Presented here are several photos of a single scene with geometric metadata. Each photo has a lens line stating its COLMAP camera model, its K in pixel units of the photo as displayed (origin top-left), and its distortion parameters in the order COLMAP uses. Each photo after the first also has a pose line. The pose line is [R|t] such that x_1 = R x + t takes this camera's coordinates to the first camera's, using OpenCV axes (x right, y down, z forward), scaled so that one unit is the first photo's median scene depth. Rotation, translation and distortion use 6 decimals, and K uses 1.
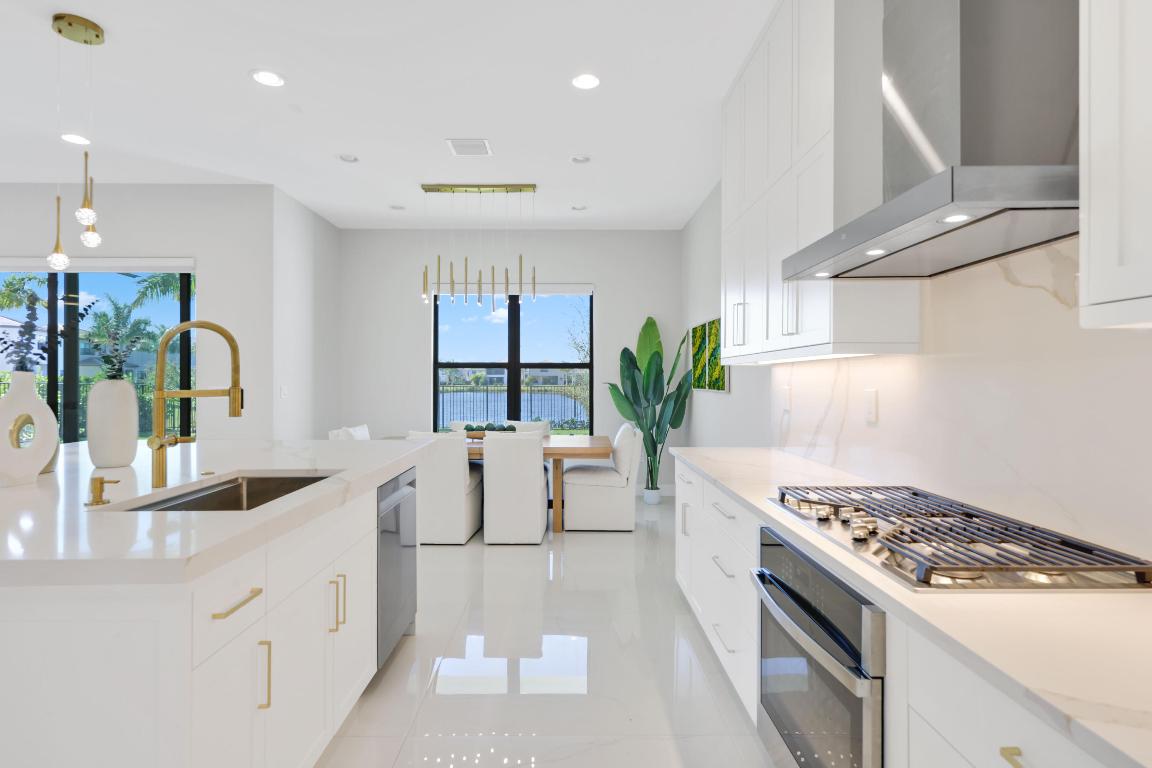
lens RADIAL K [[602.9, 0, 576.0], [0, 602.9, 384.0], [0, 0, 1]] dist [0.000954, 0.000059]
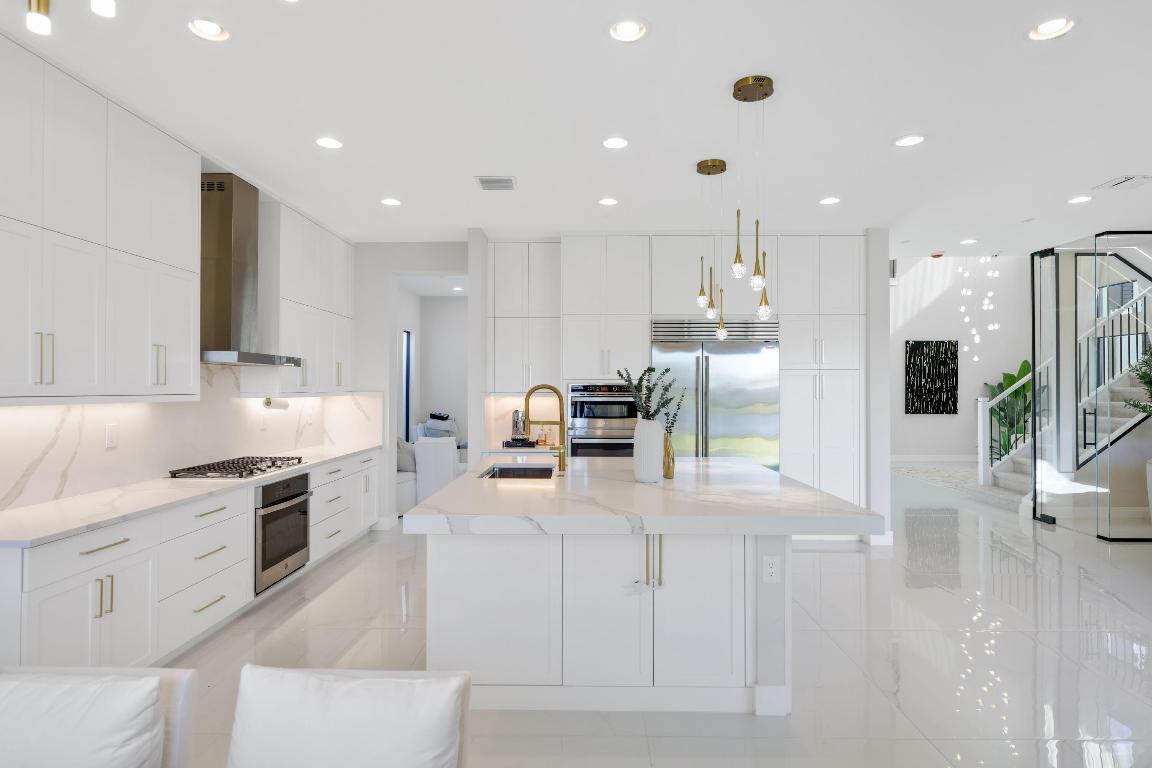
lens RADIAL K [[635.5, 0, 578.1], [0, 635.5, 380.3], [0, 0, 1]] dist [0.006773, 0.000808]
pose [[-0.999657, -0.001594, 0.026157, -0.247571], [-0.001832, 0.999957, -0.009072, -0.032075], [-0.026142, -0.009117, -0.999617, 0.951731]]
